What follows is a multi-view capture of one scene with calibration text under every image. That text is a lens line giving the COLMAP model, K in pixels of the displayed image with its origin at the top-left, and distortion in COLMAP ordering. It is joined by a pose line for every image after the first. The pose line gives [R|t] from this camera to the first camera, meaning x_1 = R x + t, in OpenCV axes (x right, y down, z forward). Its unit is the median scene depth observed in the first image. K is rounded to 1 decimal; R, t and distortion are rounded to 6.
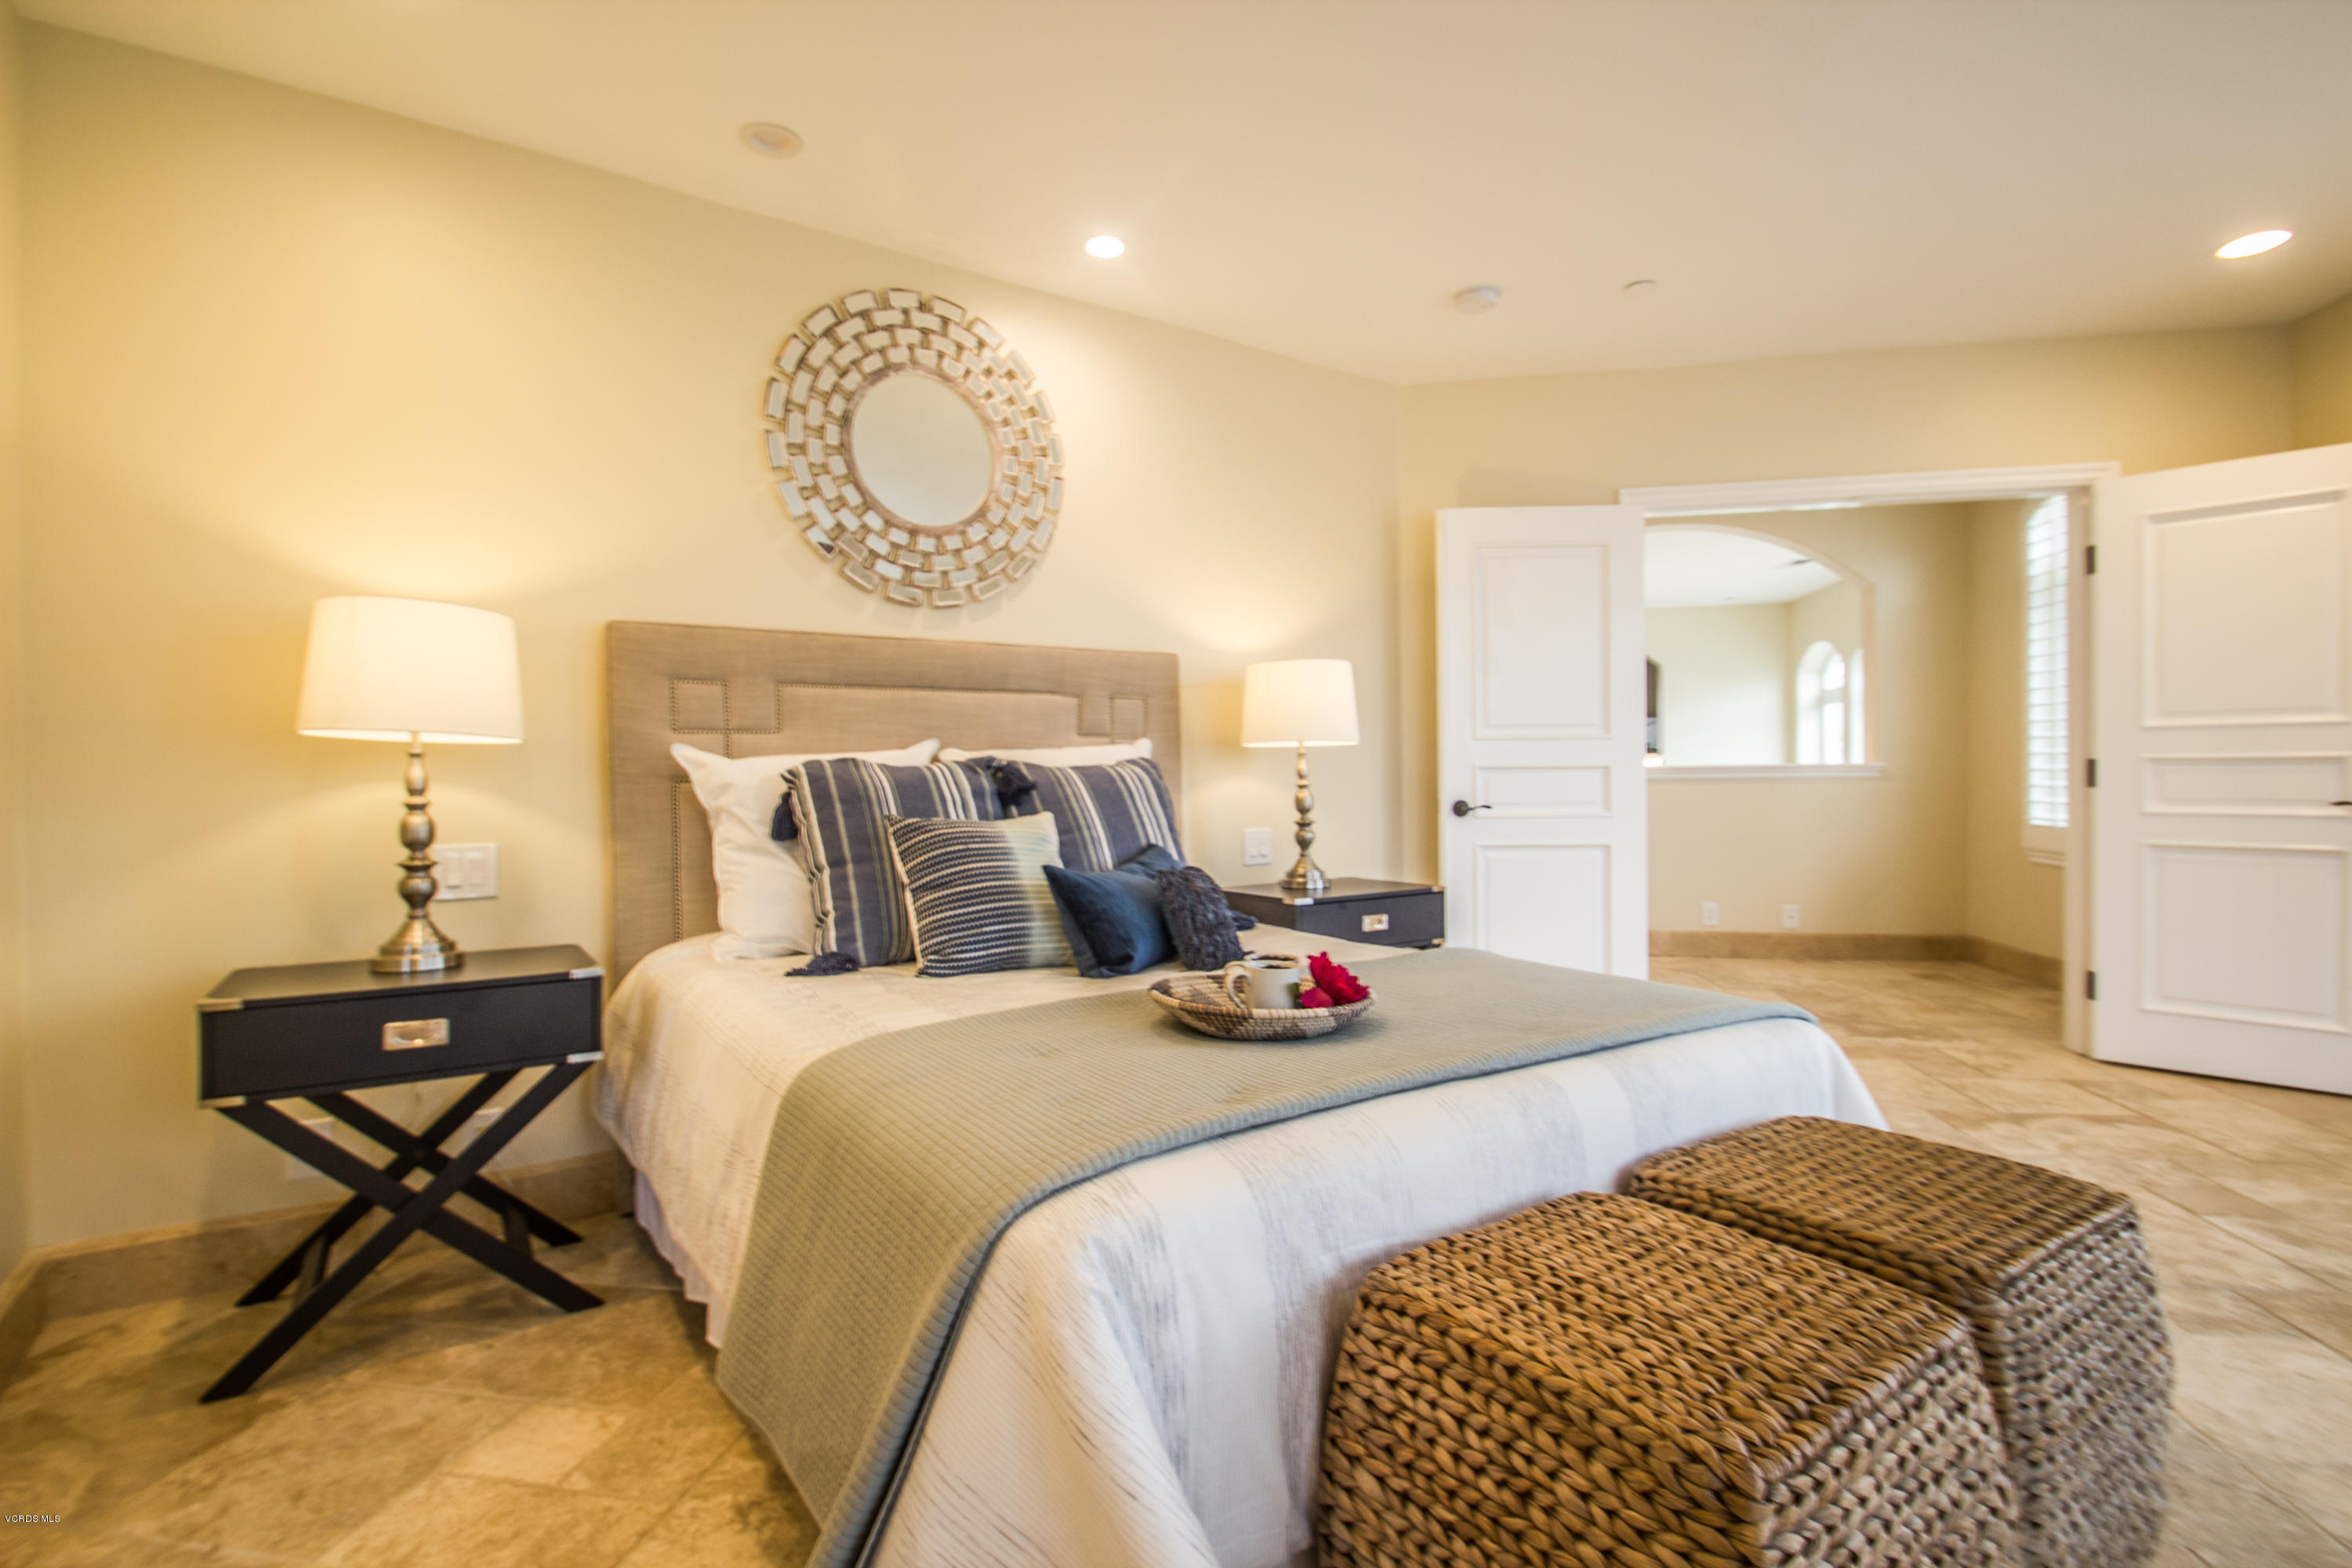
lens RADIAL K [[1099.3, 0, 1180.2], [0, 1099.3, 785.5], [0, 0, 1]] dist [0.010836, -0.015246]
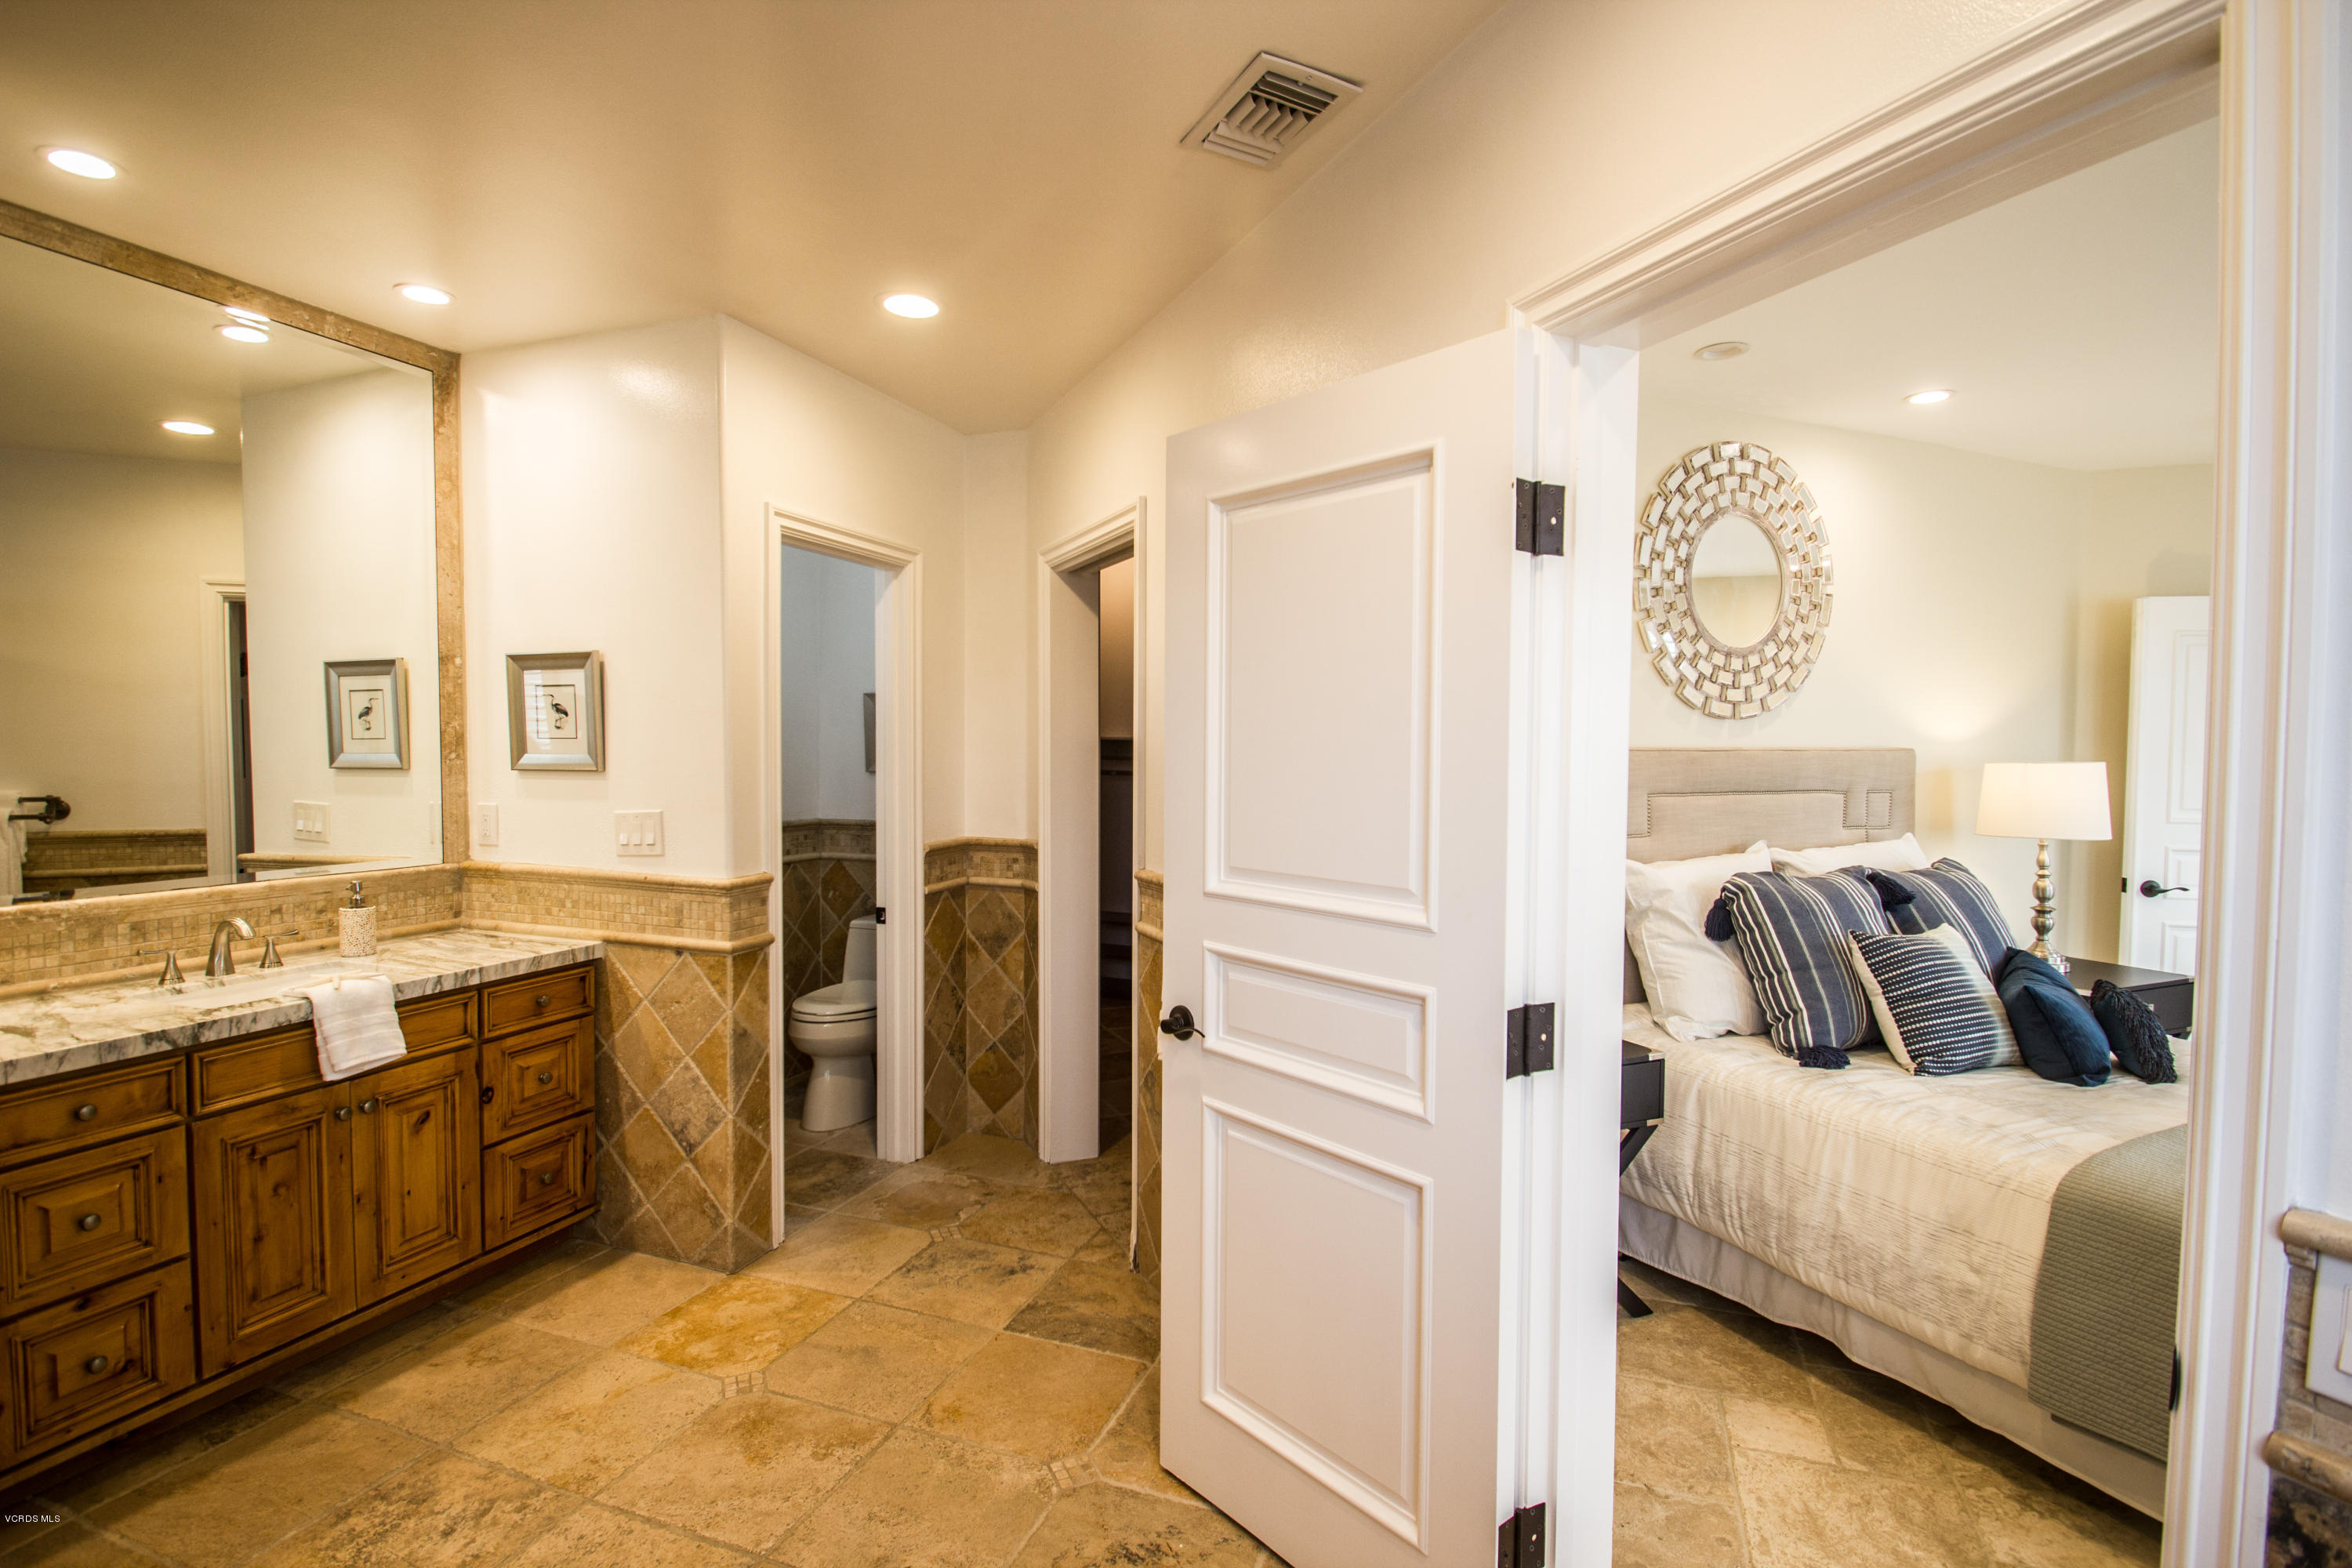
lens RADIAL K [[1099.3, 0, 1178.8], [0, 1099.3, 792.6], [0, 0, 1]] dist [0.010836, -0.015246]
pose [[0.979032, 0.025153, -0.202149, -0.571738], [-0.018941, 0.999289, 0.032606, -0.114139], [0.202825, -0.028093, 0.978812, -0.242542]]
